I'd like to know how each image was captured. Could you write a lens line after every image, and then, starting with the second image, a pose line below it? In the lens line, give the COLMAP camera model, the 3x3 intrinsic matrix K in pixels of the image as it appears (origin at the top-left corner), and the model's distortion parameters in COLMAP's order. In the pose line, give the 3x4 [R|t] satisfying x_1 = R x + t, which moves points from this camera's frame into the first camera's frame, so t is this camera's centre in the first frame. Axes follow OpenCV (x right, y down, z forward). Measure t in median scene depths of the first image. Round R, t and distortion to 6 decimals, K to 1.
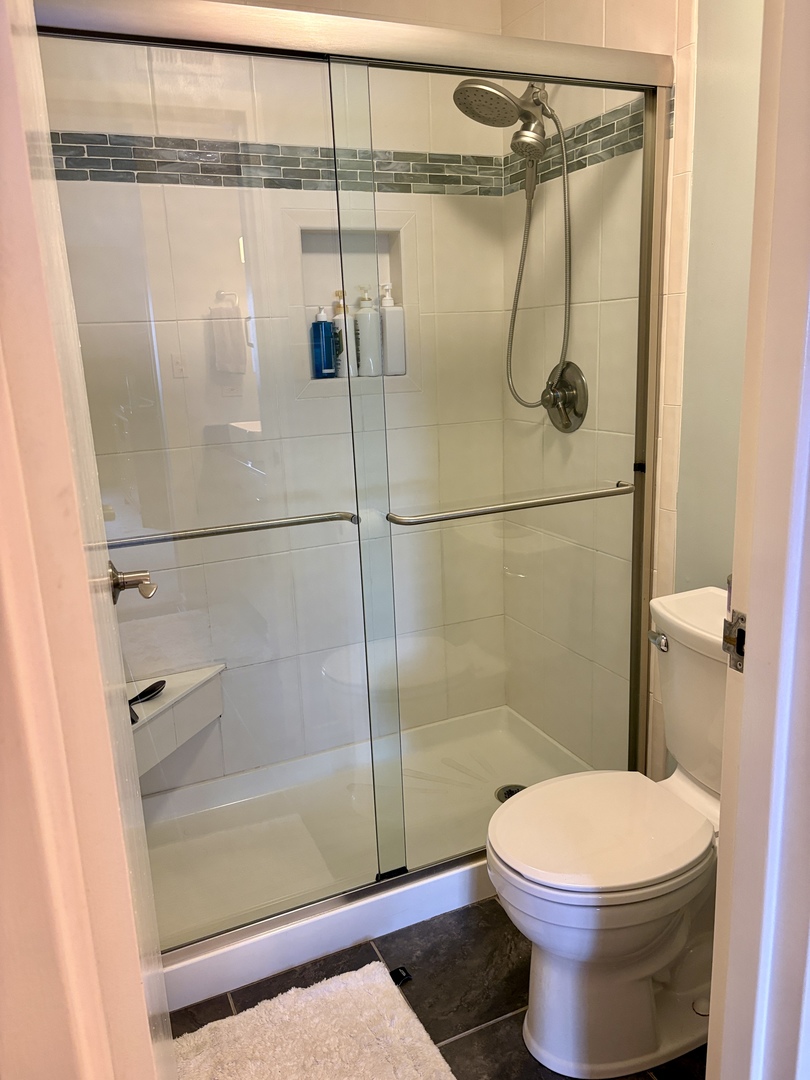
lens RADIAL K [[814.5, 0, 405.0], [0, 814.5, 540.0], [0, 0, 1]] dist [0.071356, -0.104023]
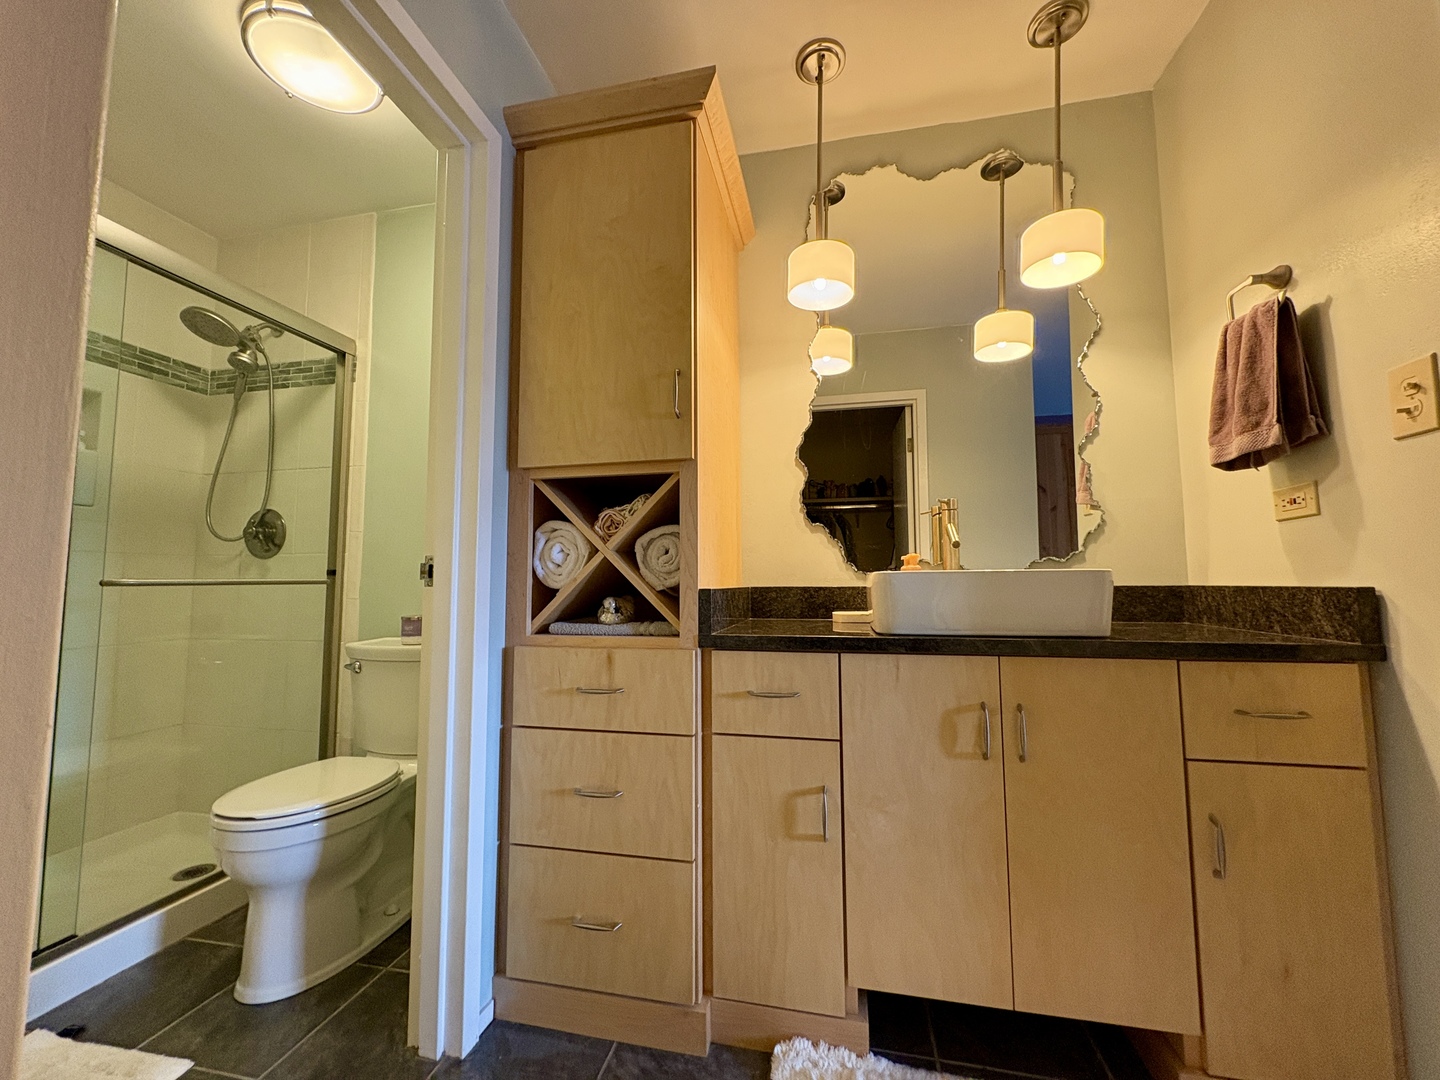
lens RADIAL K [[571.9, 0, 720.0], [0, 571.9, 540.0], [0, 0, 1]] dist [-0.001988, -0.000192]
pose [[0.593655, 0.100610, 0.798405, -0.128968], [0.168565, 0.954595, -0.245629, 0.222033], [-0.786867, 0.280402, 0.549741, -0.152662]]
